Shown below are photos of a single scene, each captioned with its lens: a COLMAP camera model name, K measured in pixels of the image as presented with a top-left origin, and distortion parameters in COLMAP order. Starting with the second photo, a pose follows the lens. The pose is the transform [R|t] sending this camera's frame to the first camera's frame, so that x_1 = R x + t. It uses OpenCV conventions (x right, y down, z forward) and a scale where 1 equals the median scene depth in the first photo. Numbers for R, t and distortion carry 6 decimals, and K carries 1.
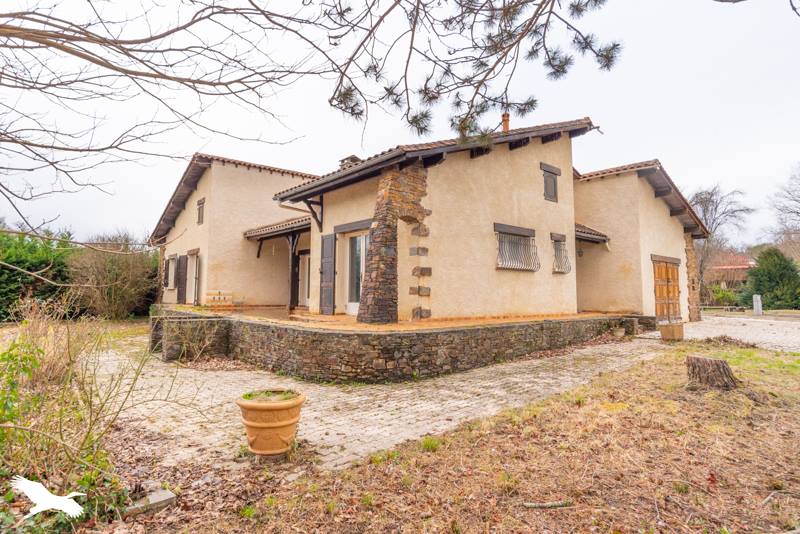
lens RADIAL K [[436.7, 0, 399.7], [0, 436.7, 249.5], [0, 0, 1]] dist [-0.000209, 0.000002]
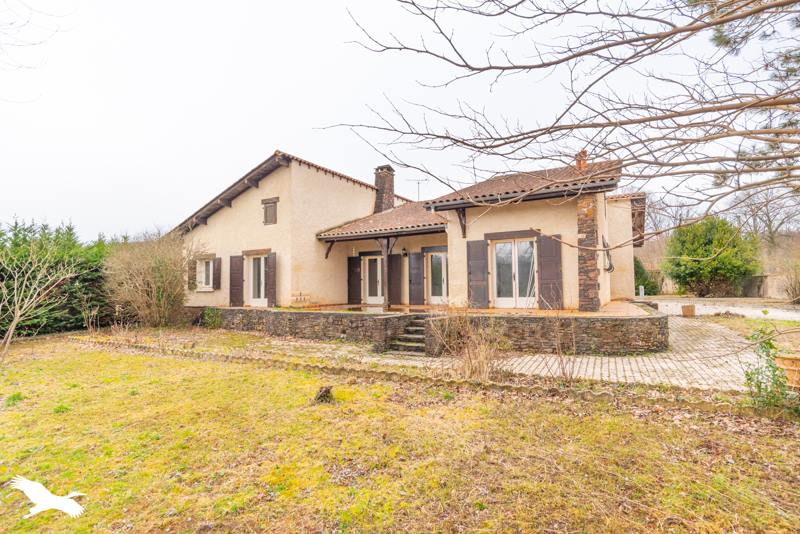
lens RADIAL K [[402.4, 0, 400.0], [0, 402.4, 267.0], [0, 0, 1]] dist [-0.001833, -0.000173]
pose [[0.928376, -0.001191, 0.371639, -0.535468], [-0.014183, 0.999153, 0.038630, -0.000968], [-0.371370, -0.041134, 0.927573, 0.055749]]
